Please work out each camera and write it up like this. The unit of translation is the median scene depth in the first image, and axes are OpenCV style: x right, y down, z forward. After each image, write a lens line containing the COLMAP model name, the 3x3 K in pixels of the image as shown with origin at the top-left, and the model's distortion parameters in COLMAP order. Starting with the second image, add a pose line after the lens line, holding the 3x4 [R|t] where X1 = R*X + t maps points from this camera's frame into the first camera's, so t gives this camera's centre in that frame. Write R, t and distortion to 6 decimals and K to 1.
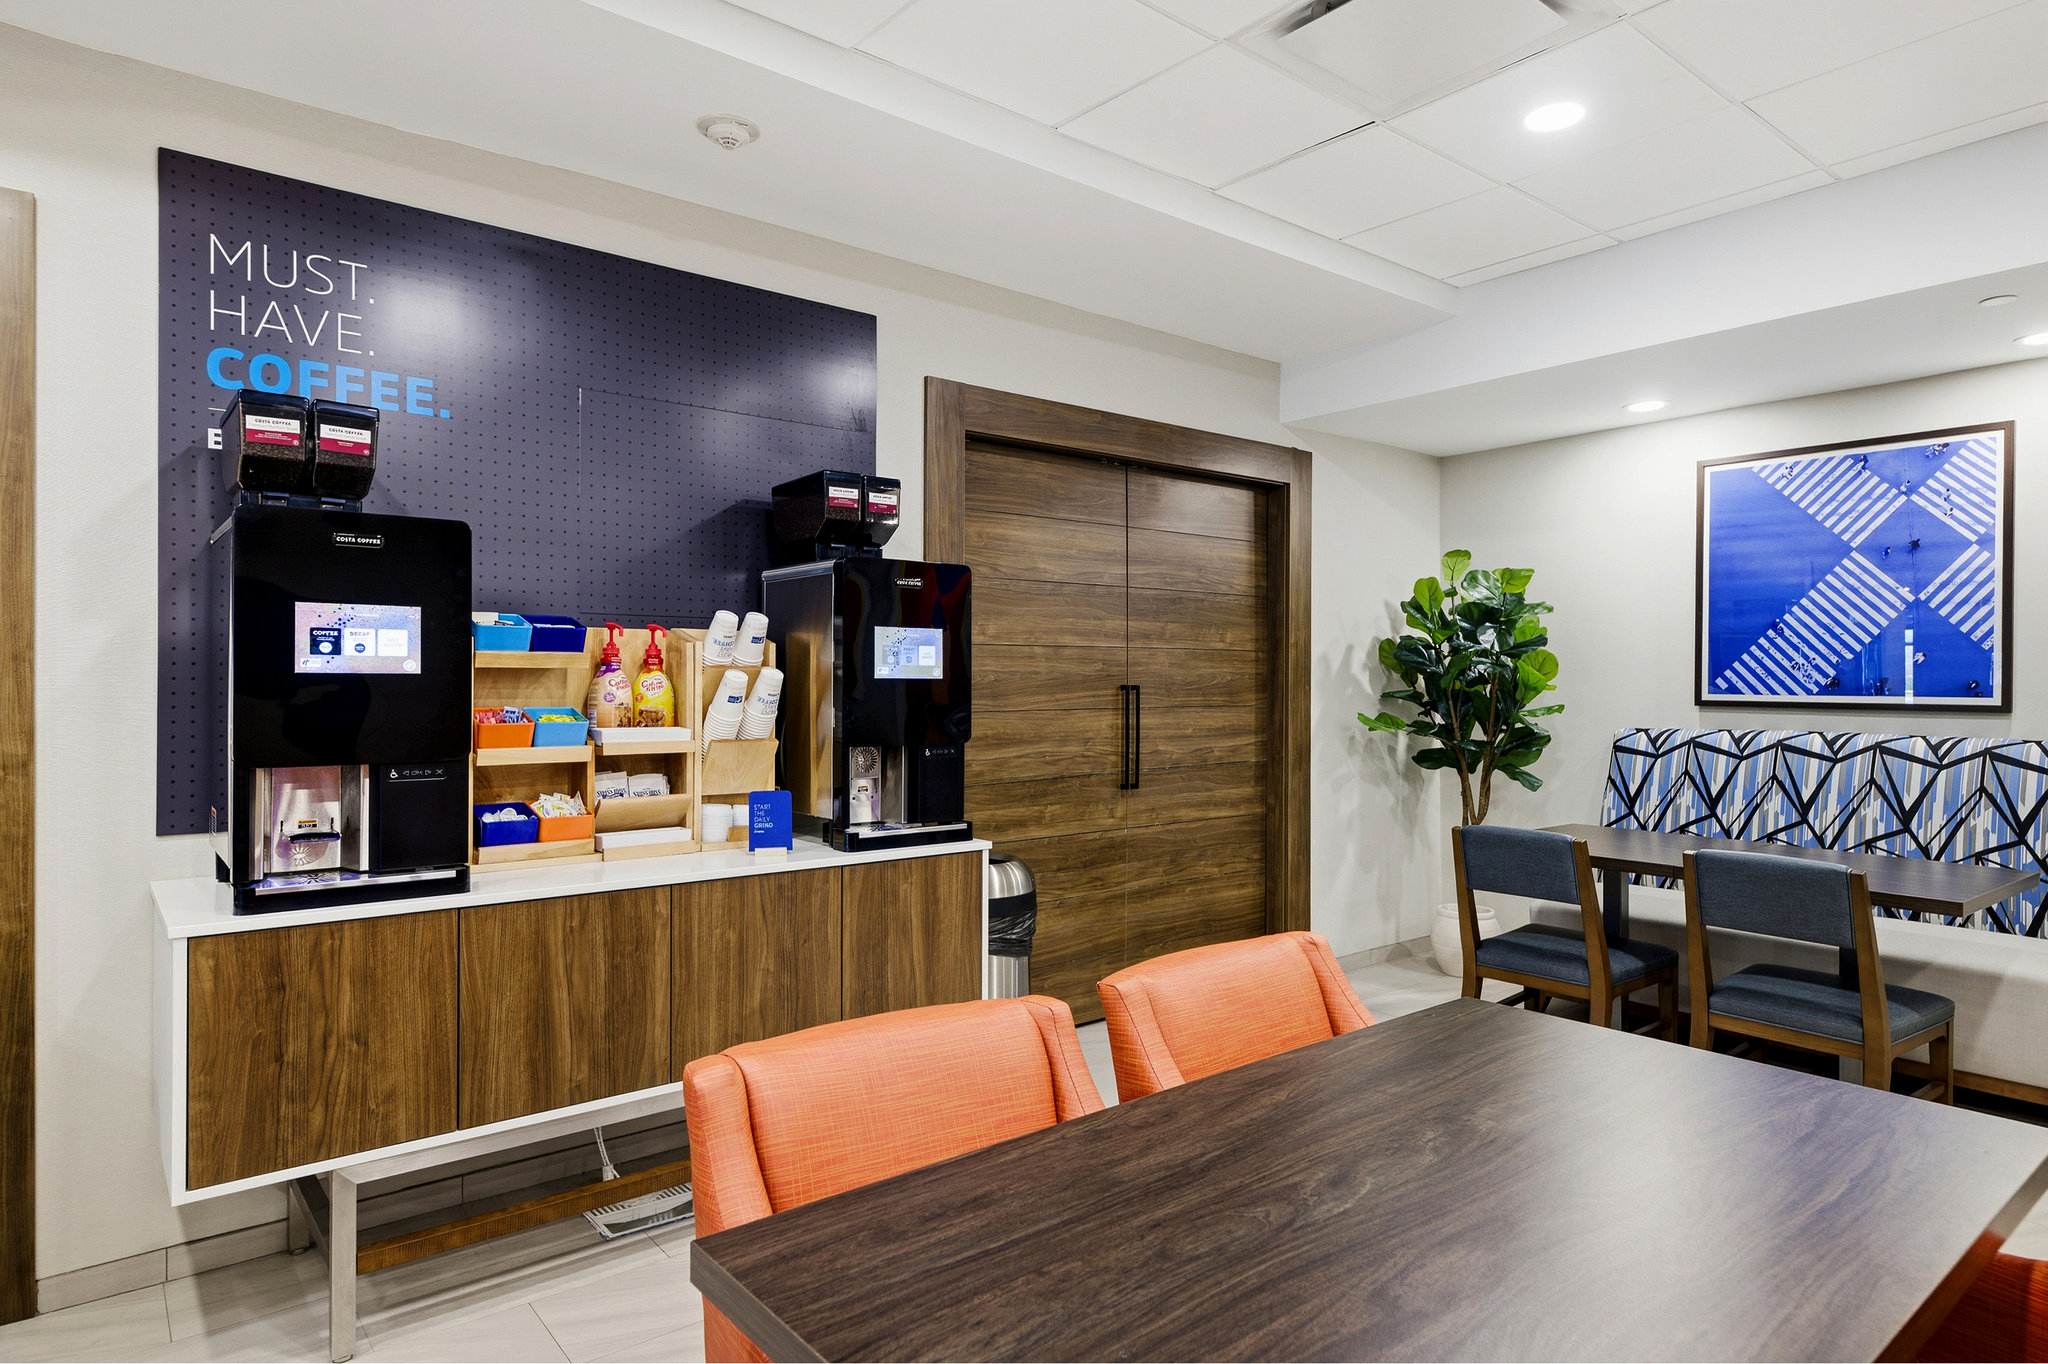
lens RADIAL K [[1160.5, 0, 1029.9], [0, 1160.5, 690.1], [0, 0, 1]] dist [0.006841, -0.000118]
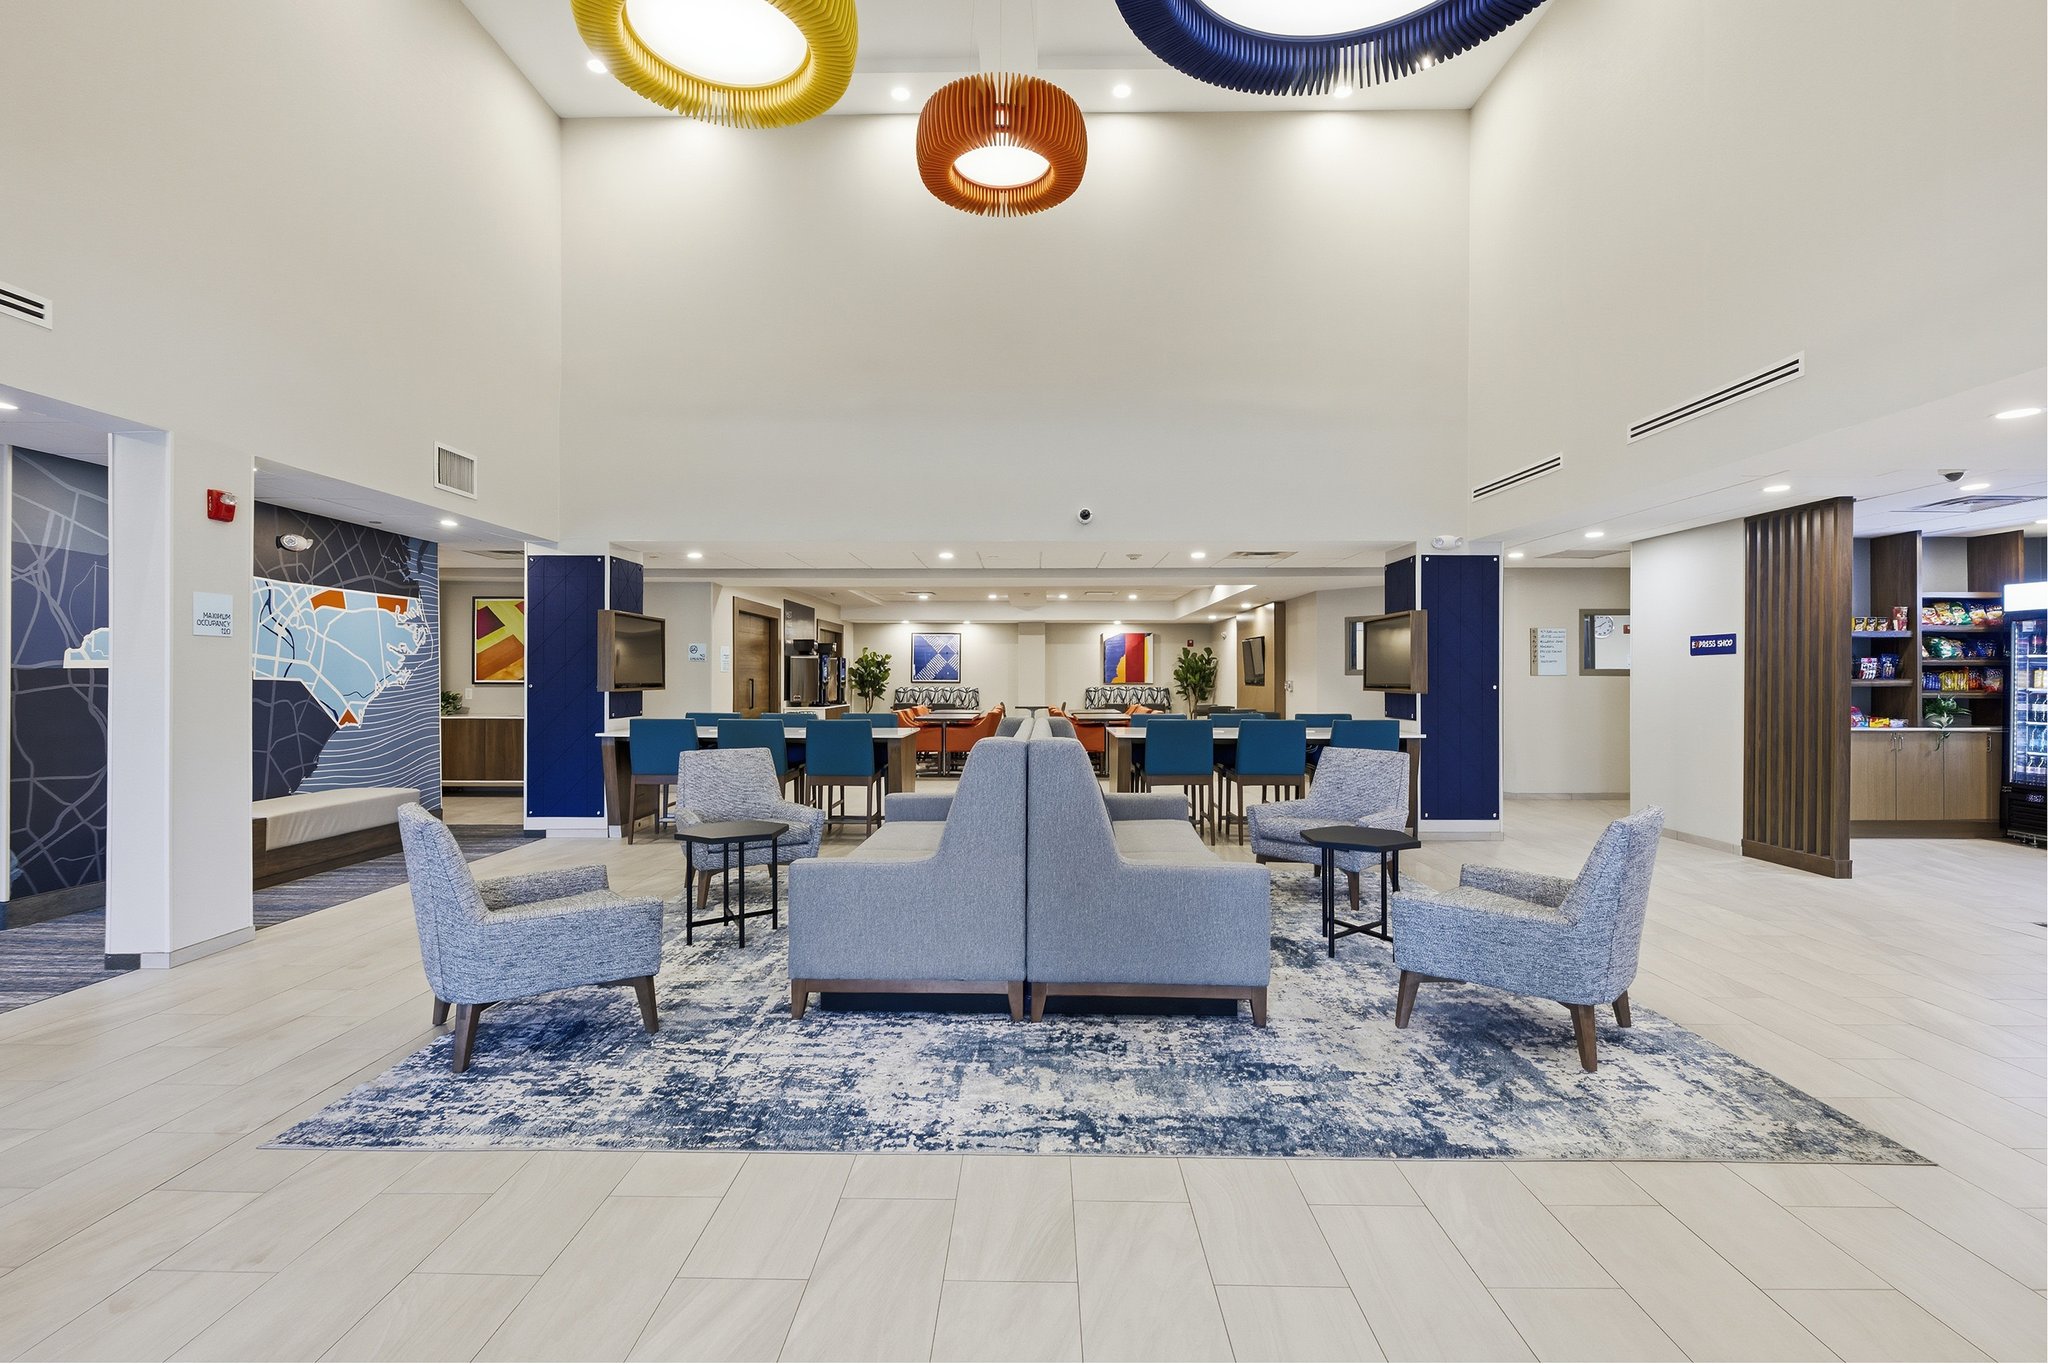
lens RADIAL K [[907.7, 0, 1027.8], [0, 907.7, 678.6], [0, 0, 1]] dist [0.001438, -0.003605]
pose [[0.633251, -0.001089, 0.773945, -2.432841], [0.003894, 0.999991, -0.001779, 0.007466], [-0.773936, 0.004140, 0.633250, -2.116560]]
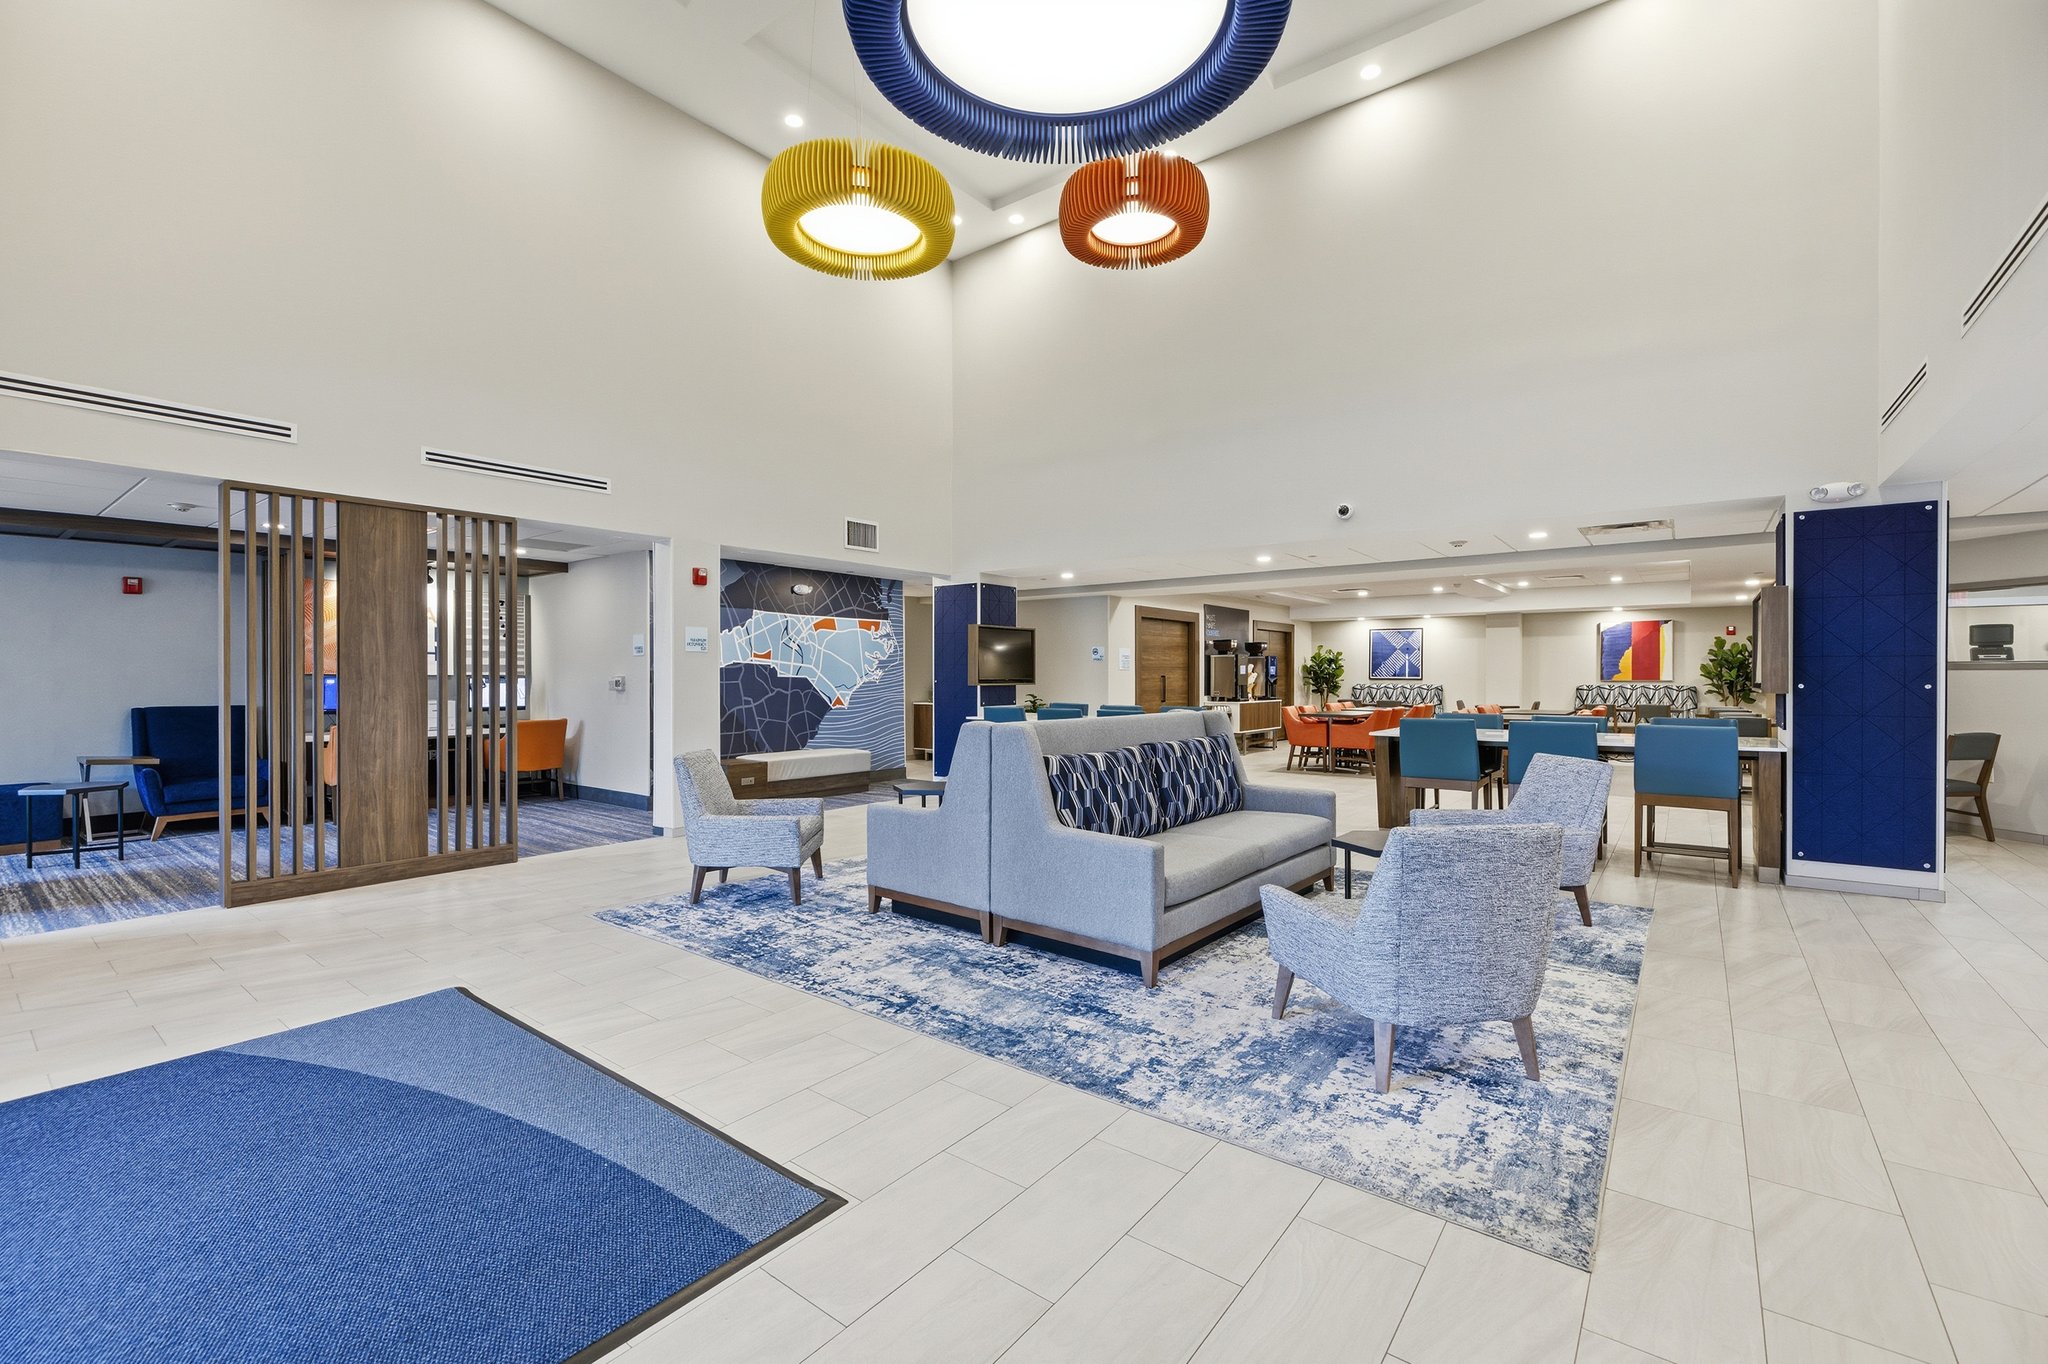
lens RADIAL K [[872.6, 0, 1023.3], [0, 872.6, 679.0], [0, 0, 1]] dist [-0.001509, -0.000738]
pose [[0.972128, -0.003229, 0.234429, -1.984071], [0.003456, 0.999994, -0.000559, 0.011249], [-0.234426, 0.001353, 0.972133, -2.595493]]
